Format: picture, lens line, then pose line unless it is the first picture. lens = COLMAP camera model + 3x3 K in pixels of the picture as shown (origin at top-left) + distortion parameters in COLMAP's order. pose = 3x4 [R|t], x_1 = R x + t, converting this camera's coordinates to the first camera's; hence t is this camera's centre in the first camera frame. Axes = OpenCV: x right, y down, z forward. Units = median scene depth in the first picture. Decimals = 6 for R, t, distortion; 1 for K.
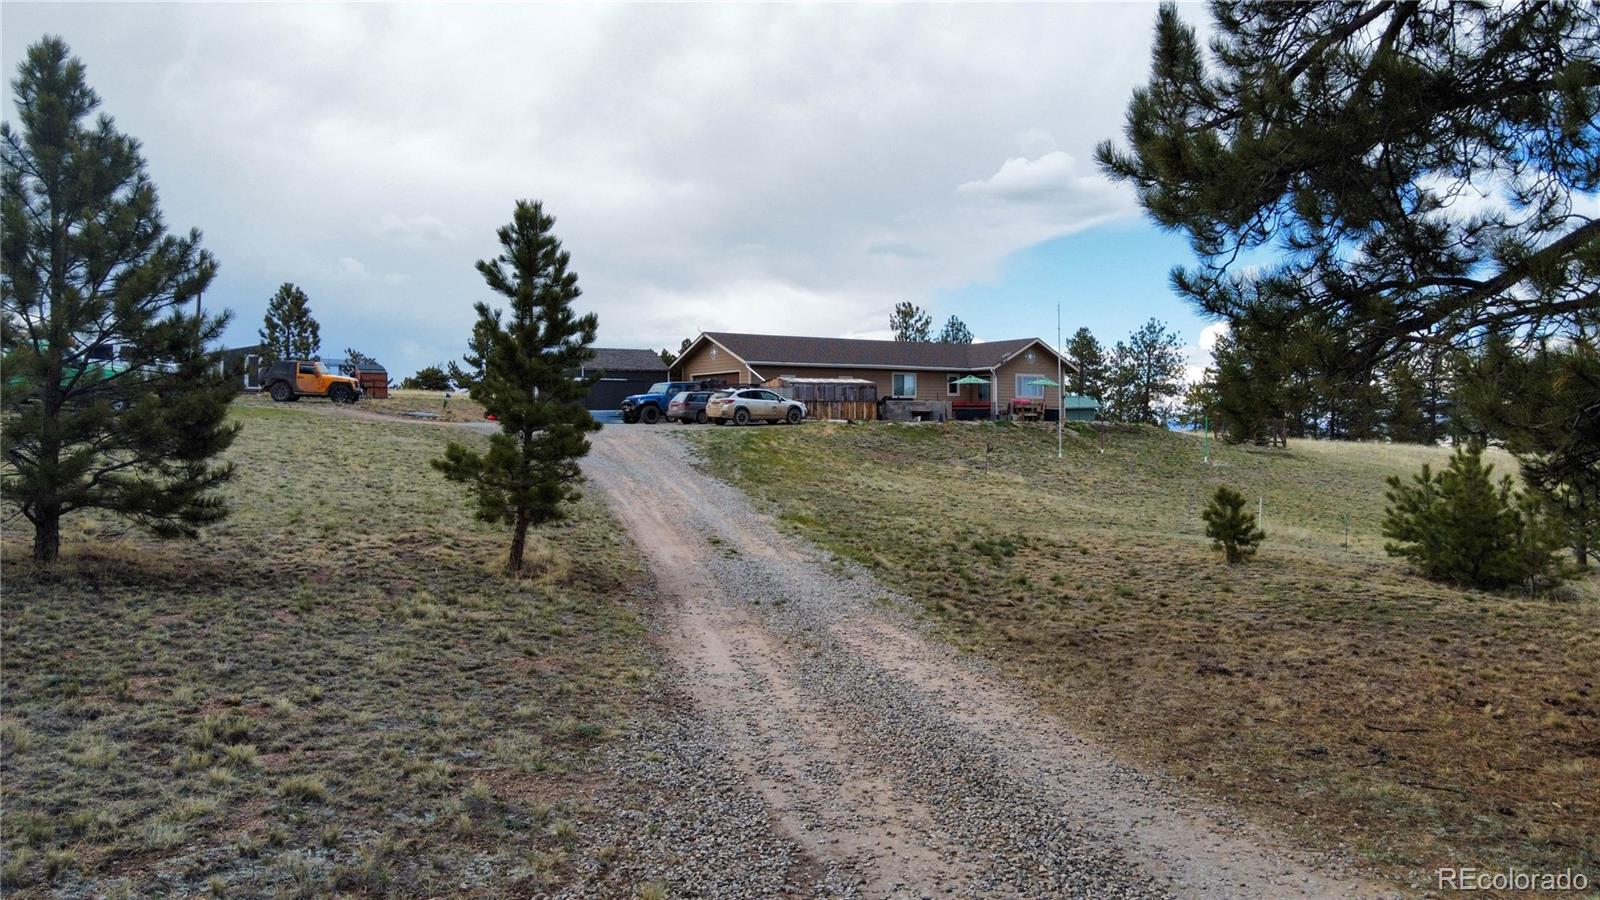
lens RADIAL K [[1259.5, 0, 796.5], [0, 1259.5, 445.7], [0, 0, 1]] dist [0.005762, 0.004832]
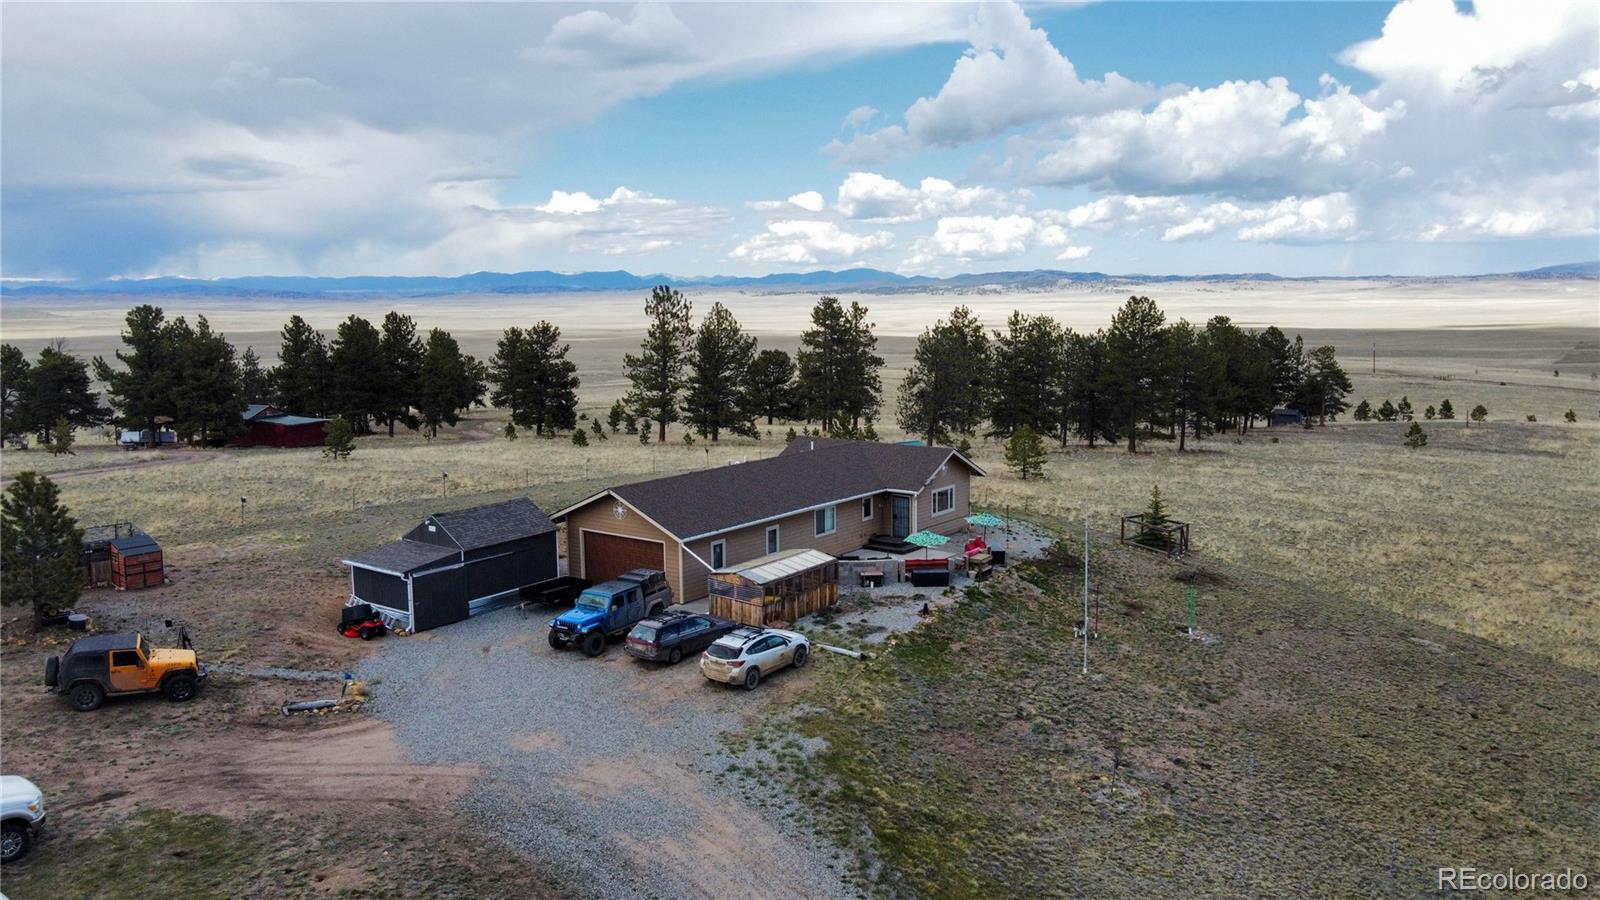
lens RADIAL K [[1259.5, 0, 801.4], [0, 1259.5, 452.3], [0, 0, 1]] dist [0.005762, 0.004832]
pose [[0.949969, -0.044139, 0.309210, -0.214460], [0.005415, 0.992144, 0.124988, -0.222912], [-0.312298, -0.117060, 0.942744, 0.219463]]
